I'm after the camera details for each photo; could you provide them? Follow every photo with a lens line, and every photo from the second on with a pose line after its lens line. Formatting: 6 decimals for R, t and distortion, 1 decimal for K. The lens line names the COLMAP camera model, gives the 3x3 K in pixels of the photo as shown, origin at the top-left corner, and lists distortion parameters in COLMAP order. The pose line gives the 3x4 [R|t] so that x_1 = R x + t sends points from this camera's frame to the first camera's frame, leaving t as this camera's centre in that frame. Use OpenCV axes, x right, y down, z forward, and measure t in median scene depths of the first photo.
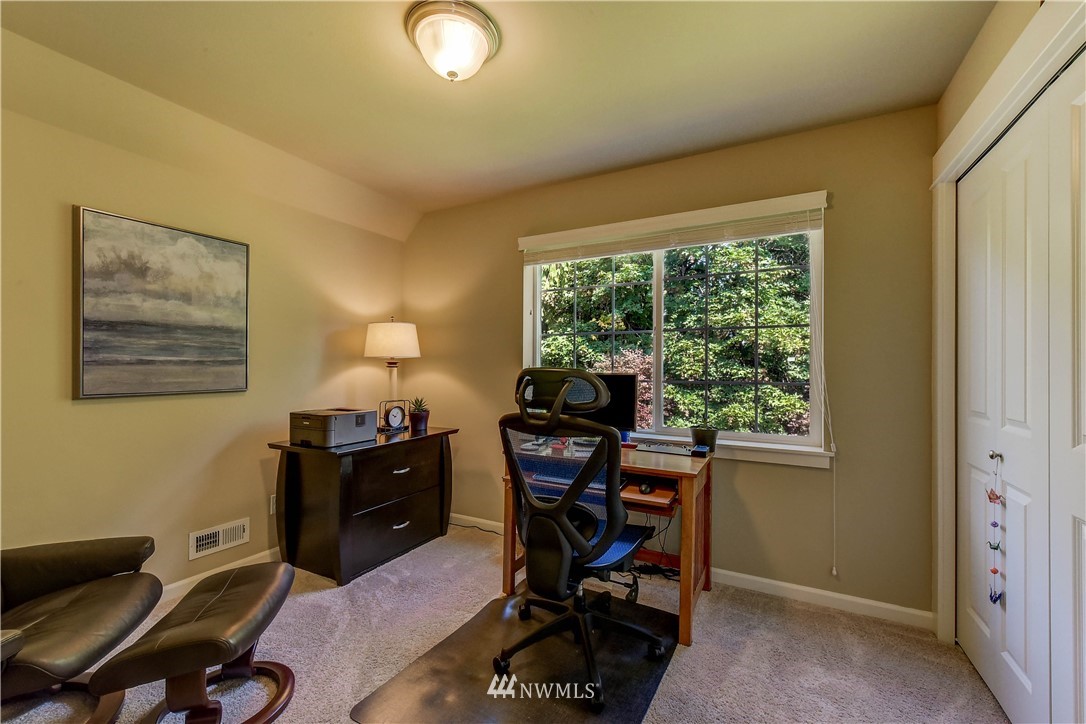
lens RADIAL K [[442.4, 0, 548.2], [0, 442.4, 368.1], [0, 0, 1]] dist [0.003259, 0.000073]
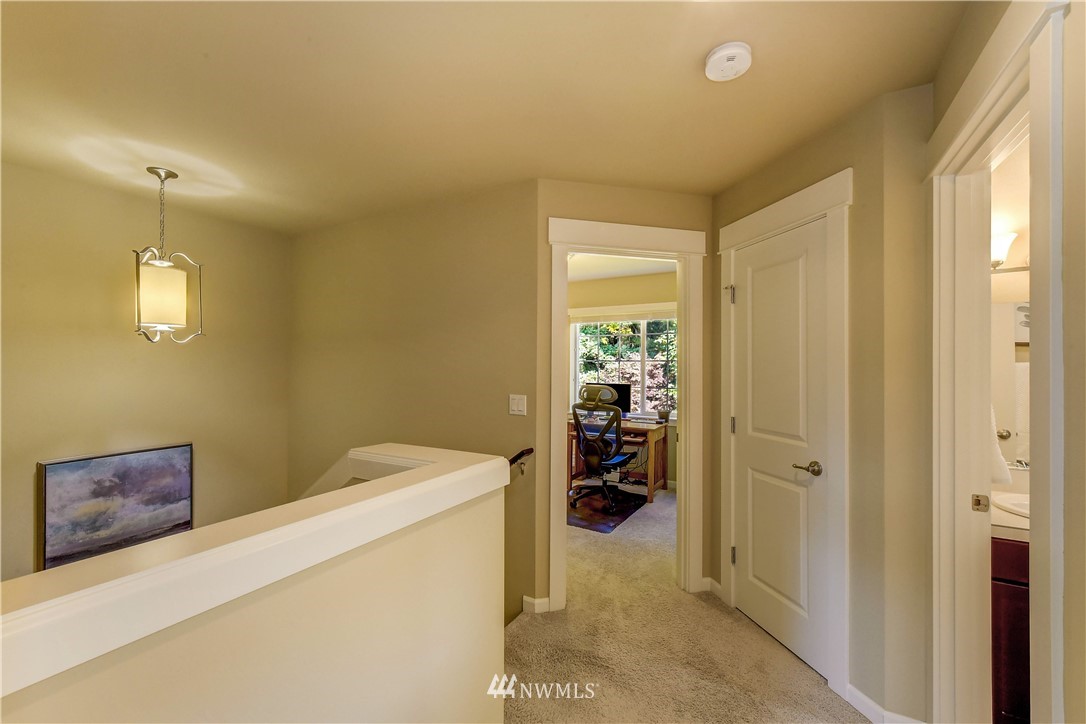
lens RADIAL K [[442.4, 0, 548.2], [0, 442.4, 368.1], [0, 0, 1]] dist [0.003259, 0.000073]
pose [[0.999780, -0.002545, -0.020820, -0.142999], [0.002705, 0.999967, 0.007659, -0.082744], [0.020800, -0.007714, 0.999754, -1.089342]]
